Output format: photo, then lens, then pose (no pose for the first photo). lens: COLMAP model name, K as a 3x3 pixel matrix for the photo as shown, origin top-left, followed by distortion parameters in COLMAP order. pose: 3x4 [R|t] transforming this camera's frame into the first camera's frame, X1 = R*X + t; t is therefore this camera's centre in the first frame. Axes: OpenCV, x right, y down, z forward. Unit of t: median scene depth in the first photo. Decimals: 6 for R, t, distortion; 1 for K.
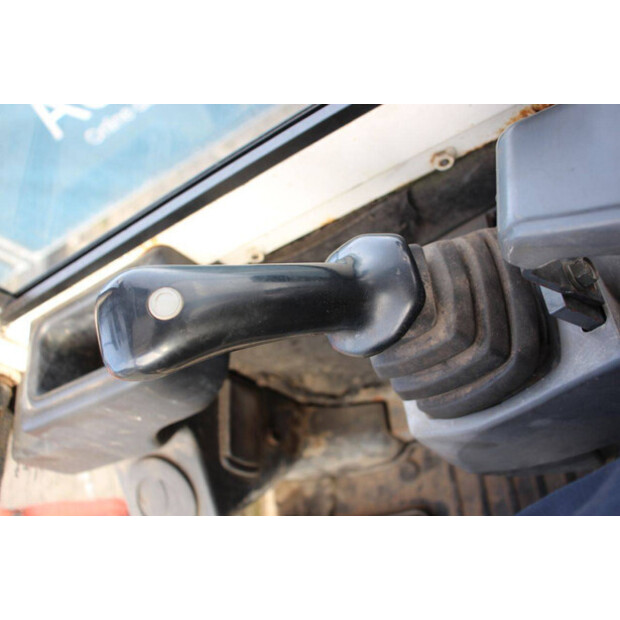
lens RADIAL K [[589.2, 0, 311.0], [0, 589.2, 314.2], [0, 0, 1]] dist [-0.087342, 0.000000]
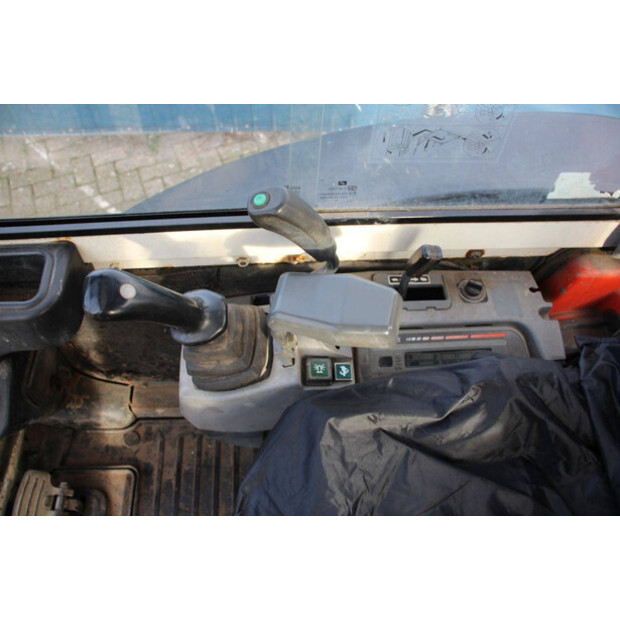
lens RADIAL K [[577.6, 0, 309.4], [0, 577.6, 309.8], [0, 0, 1]] dist [-0.003046, 0.000000]
pose [[0.813945, 0.346026, 0.466648, -0.396211], [-0.308069, 0.938106, -0.158272, 0.103796], [-0.492531, -0.014935, 0.870167, -0.692602]]
